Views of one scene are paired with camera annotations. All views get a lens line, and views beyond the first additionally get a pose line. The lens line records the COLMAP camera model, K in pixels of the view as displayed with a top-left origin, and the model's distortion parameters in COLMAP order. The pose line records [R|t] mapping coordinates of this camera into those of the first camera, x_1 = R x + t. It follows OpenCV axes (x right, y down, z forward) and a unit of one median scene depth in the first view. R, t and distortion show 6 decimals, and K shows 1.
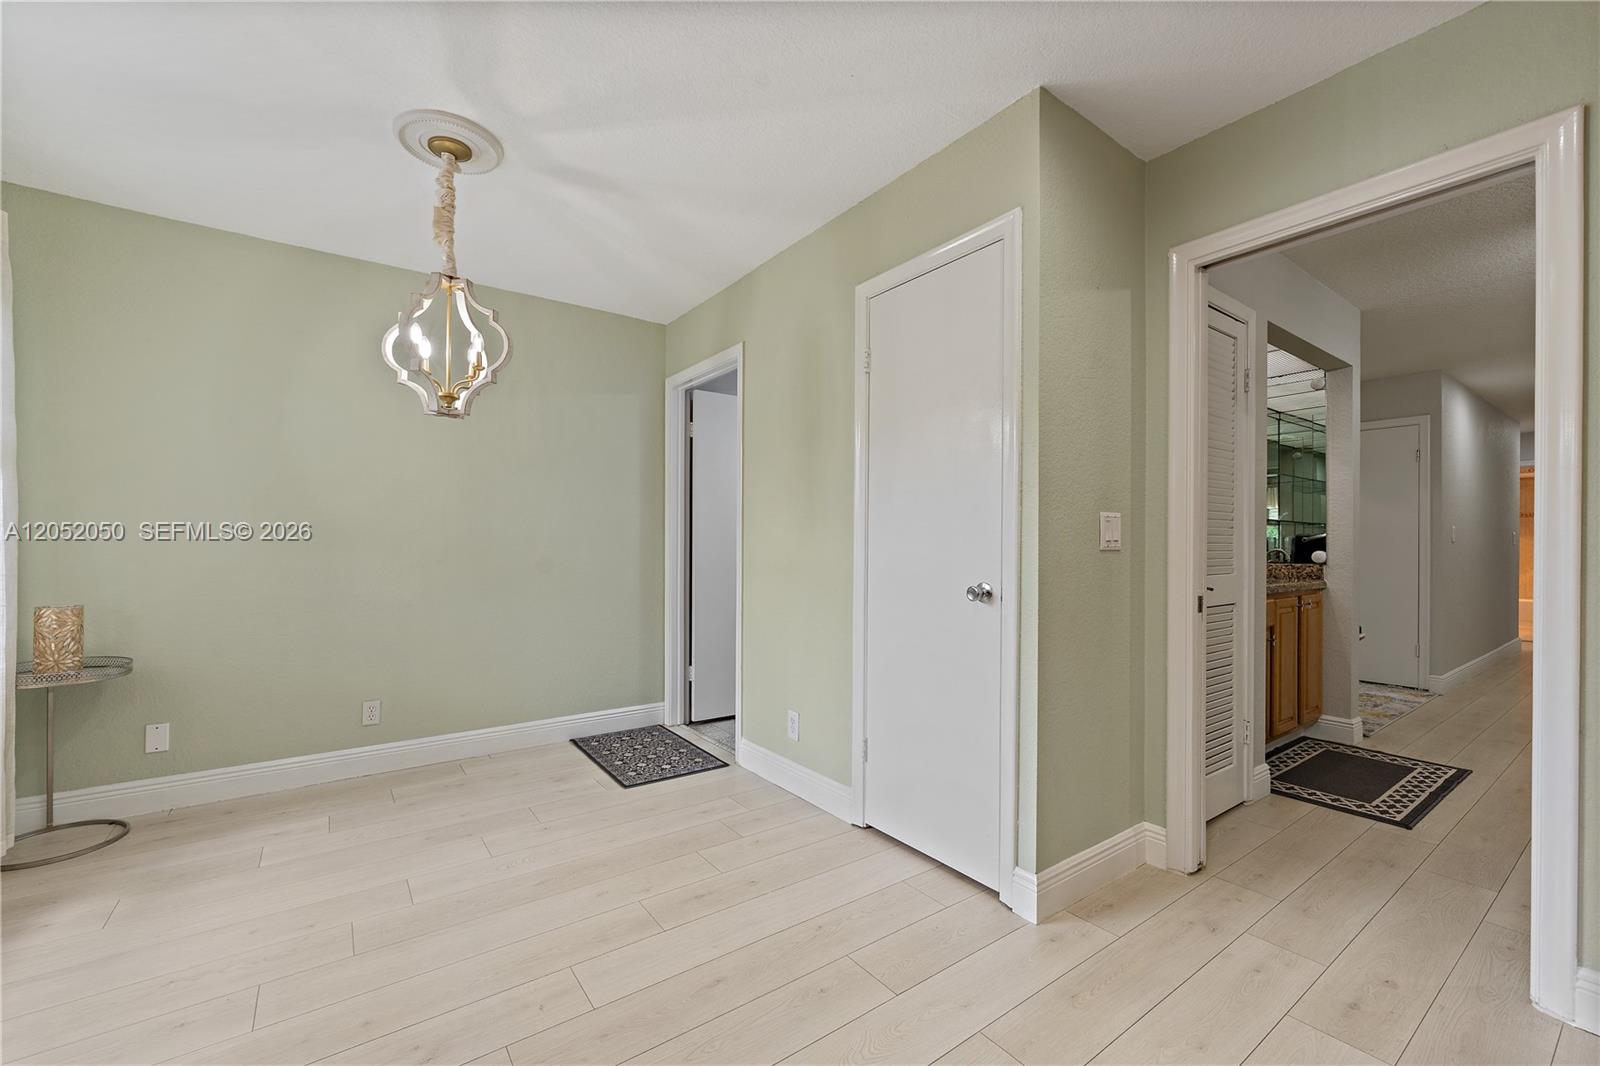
lens RADIAL K [[652.7, 0, 792.1], [0, 652.7, 546.4], [0, 0, 1]] dist [0.001889, -0.001309]
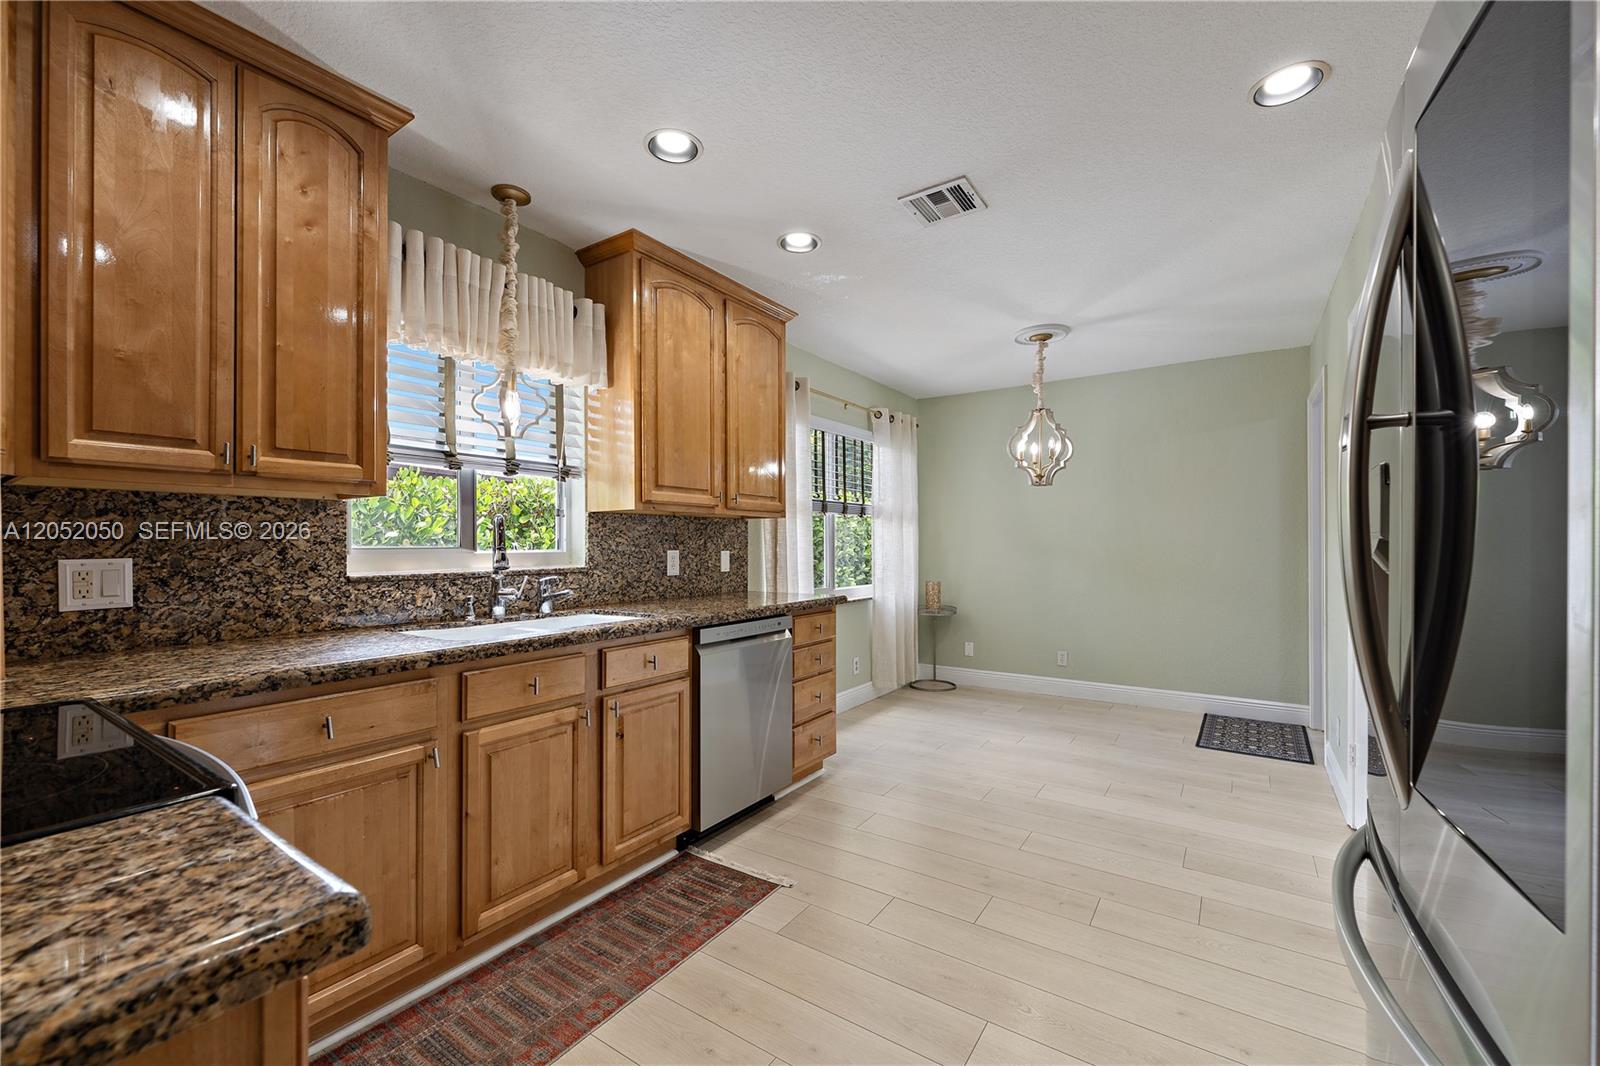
lens RADIAL K [[652.7, 0, 800.1], [0, 652.7, 540.6], [0, 0, 1]] dist [0.001889, -0.001309]
pose [[0.349457, -0.008204, -0.936917, 0.828598], [0.000043, 0.999962, -0.008740, -0.028944], [0.936953, 0.003014, 0.349444, -0.221661]]
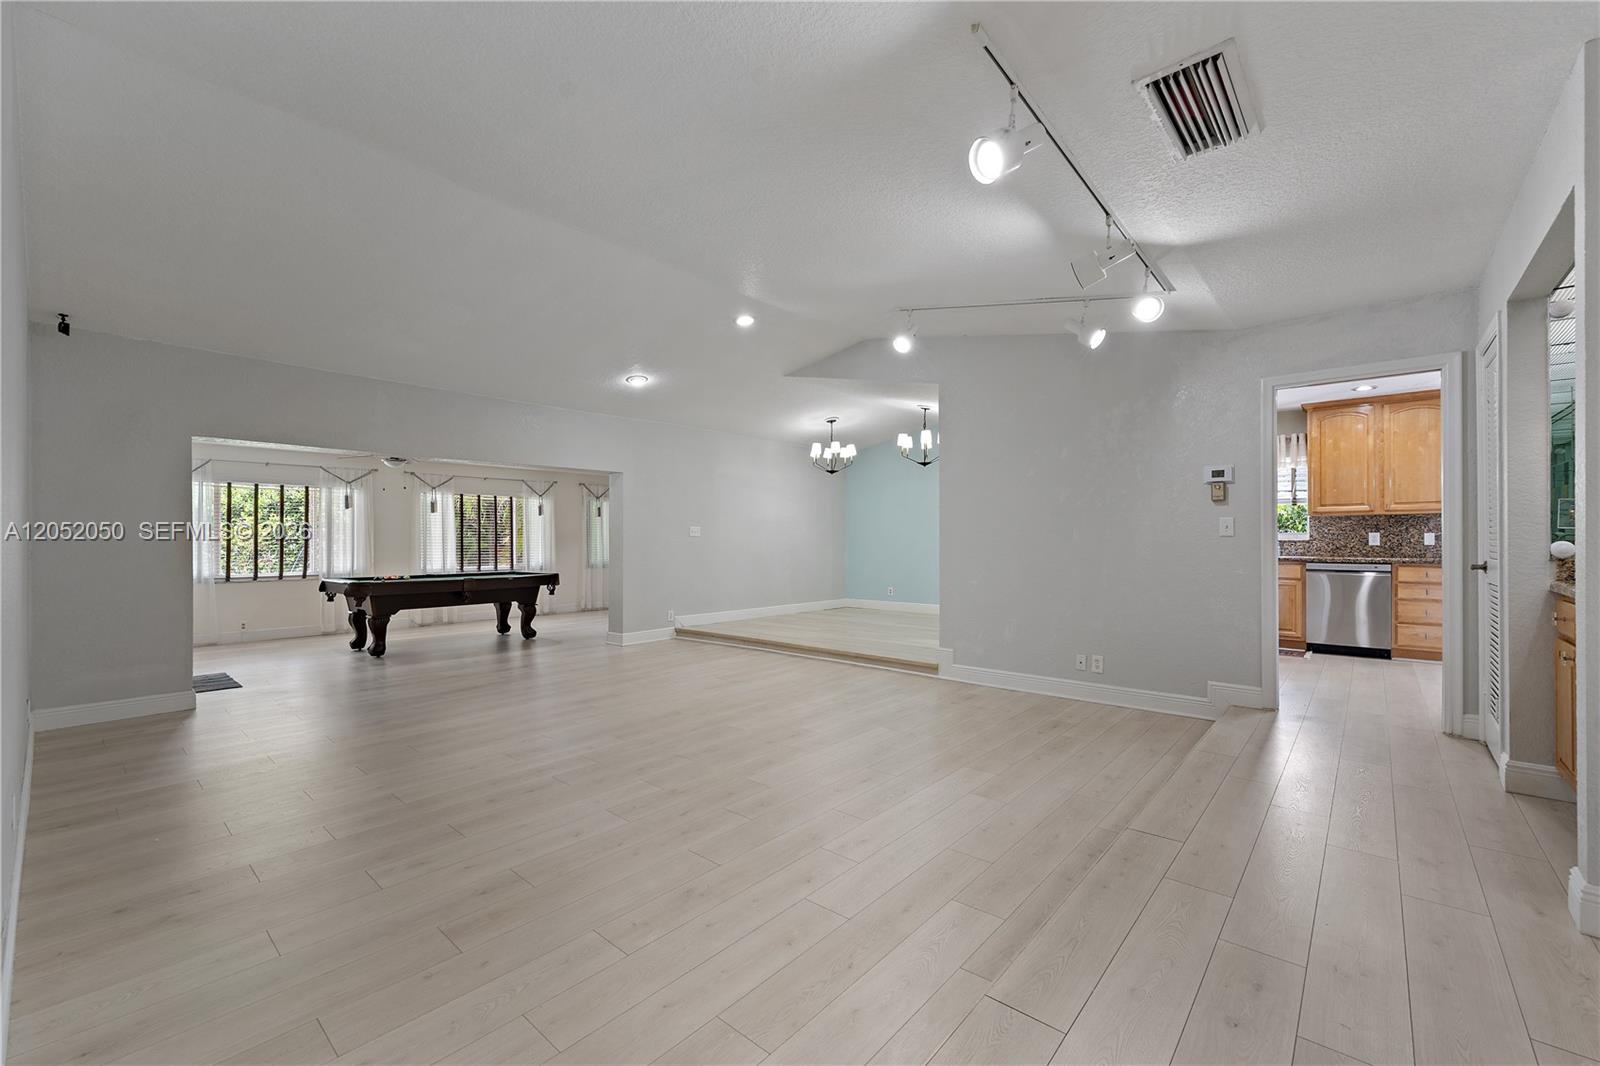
lens RADIAL K [[652.7, 0, 810.2], [0, 652.7, 535.3], [0, 0, 1]] dist [0.001889, -0.001309]
pose [[-0.971817, 0.001636, -0.235731, 2.330847], [0.000788, 0.999993, 0.003691, -0.021185], [0.235736, 0.003401, -0.971811, 2.027563]]
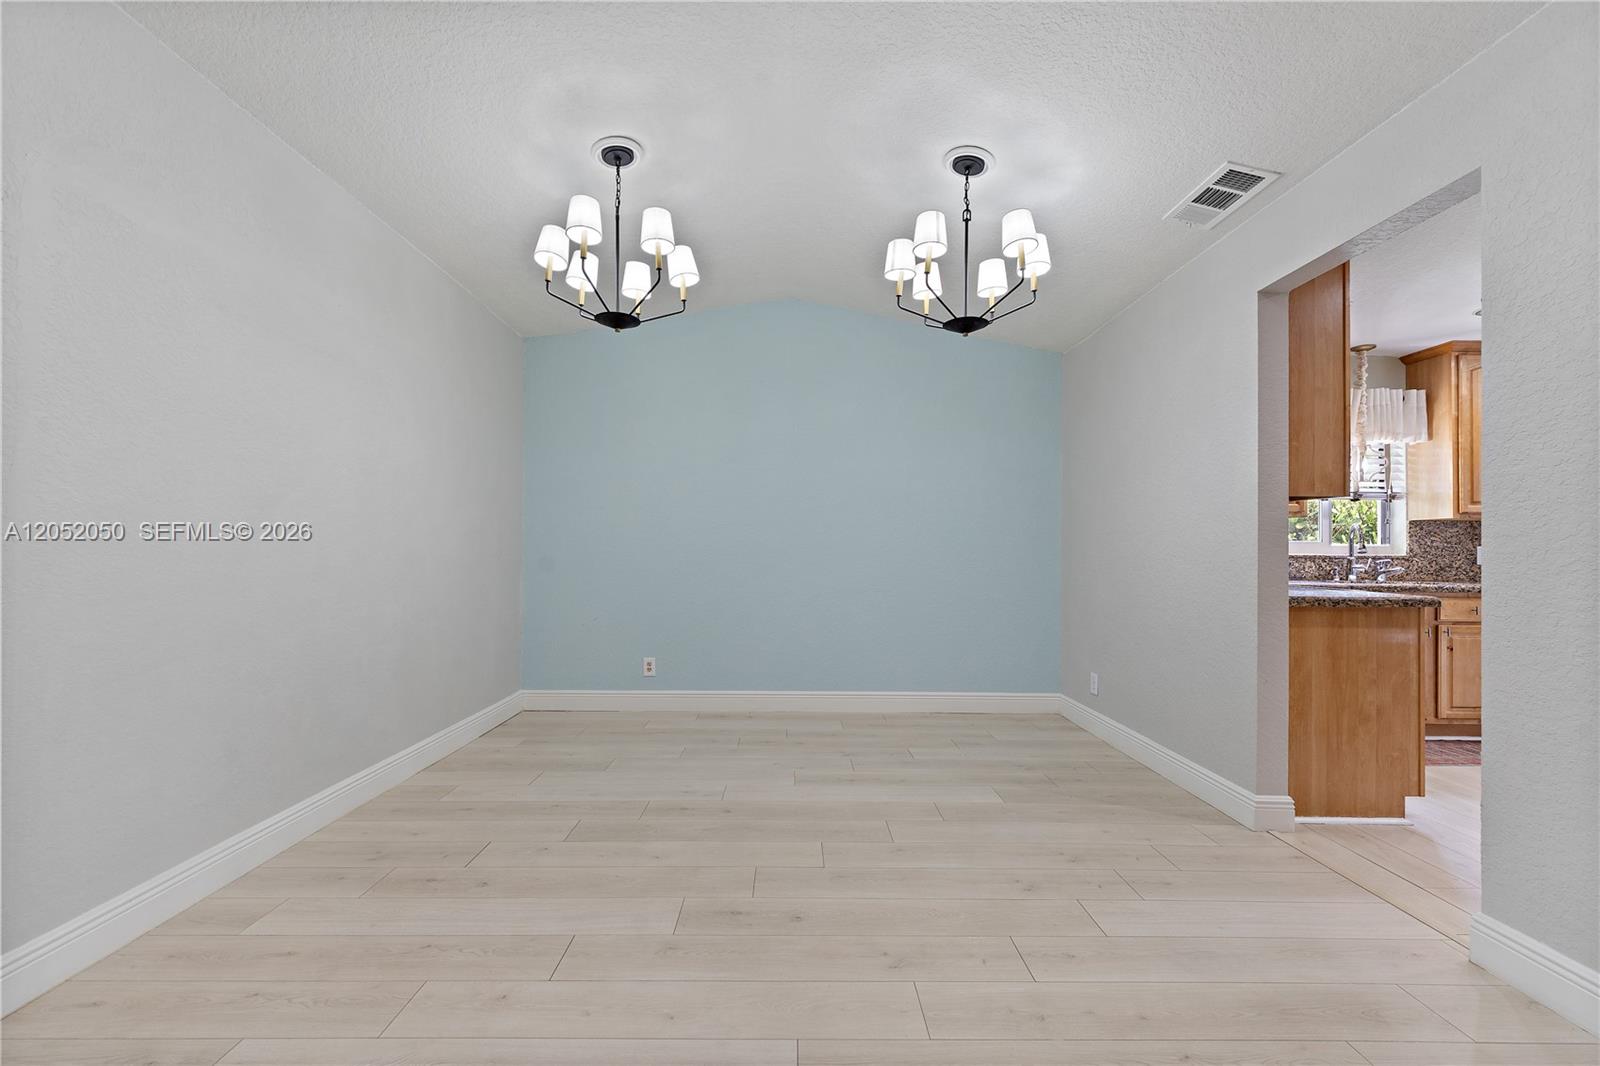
lens RADIAL K [[652.7, 0, 799.7], [0, 652.7, 543.0], [0, 0, 1]] dist [0.001889, -0.001309]
pose [[-0.568016, -0.014332, -0.822893, 2.067371], [-0.012056, 0.999886, -0.009092, 0.009537], [0.822929, 0.004756, -0.568124, -0.531203]]
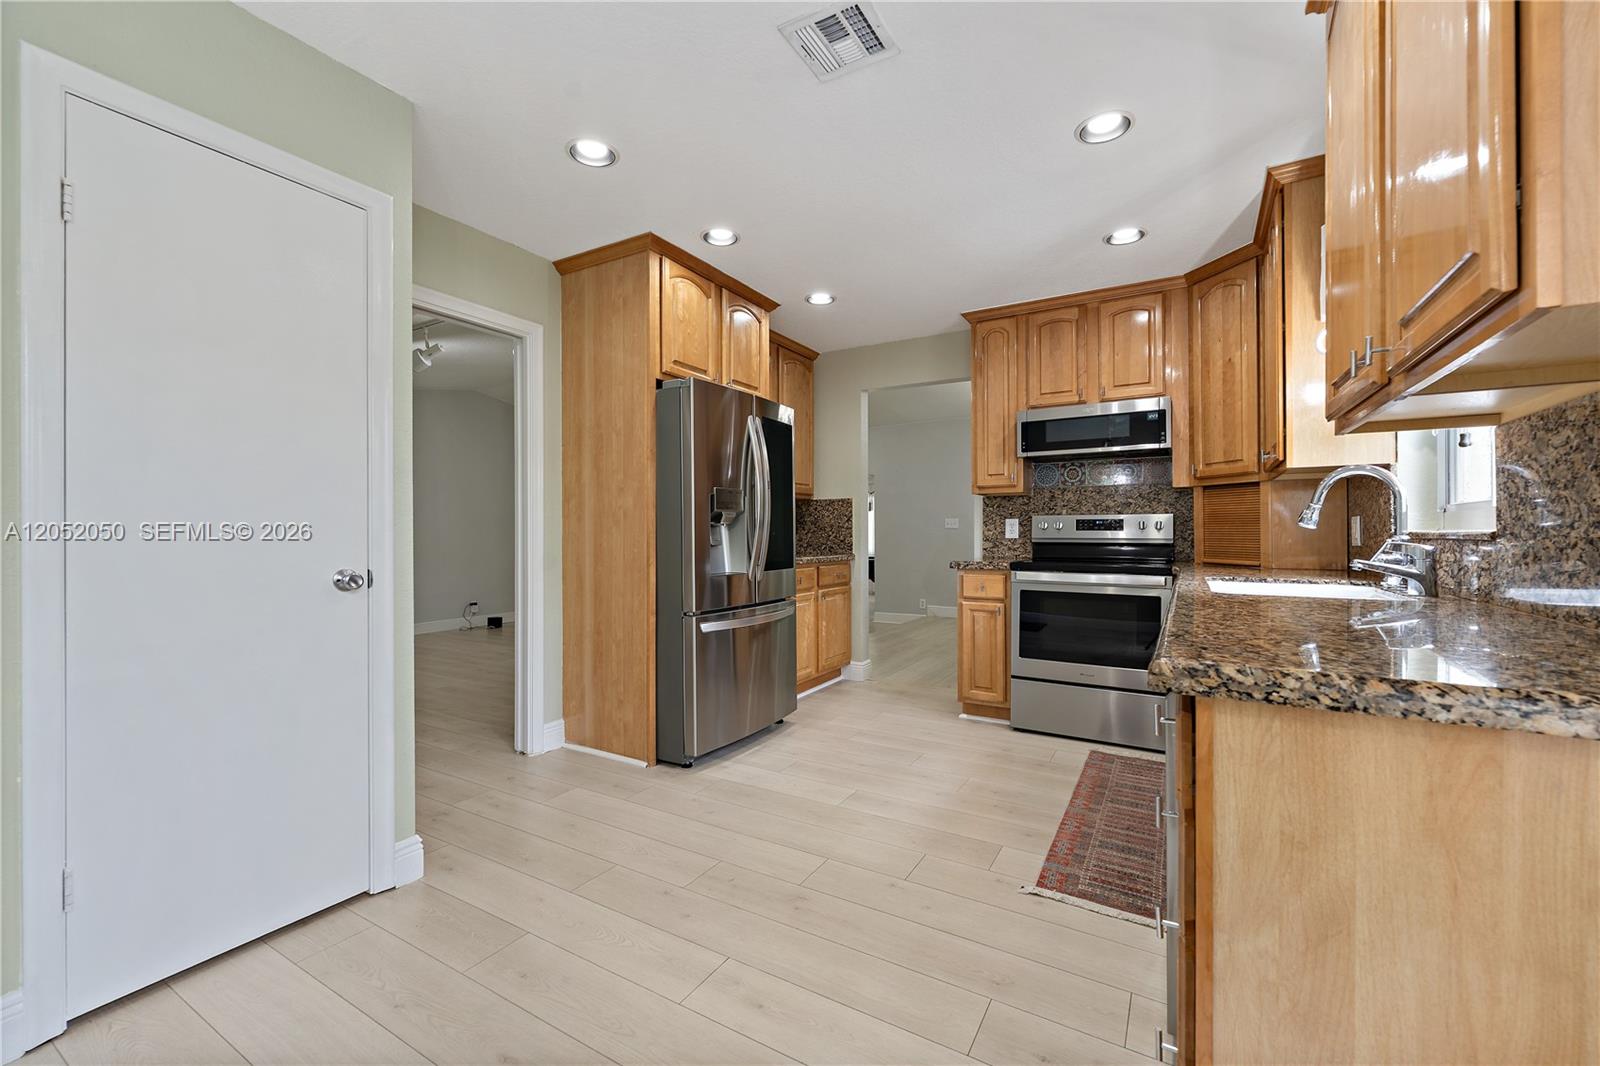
lens RADIAL K [[652.7, 0, 800.2], [0, 652.7, 534.1], [0, 0, 1]] dist [0.001889, -0.001309]
pose [[-0.406216, -0.003074, 0.913772, -0.678805], [0.004480, 0.999976, 0.005355, 0.004083], [-0.913766, 0.006269, -0.406193, 0.674097]]
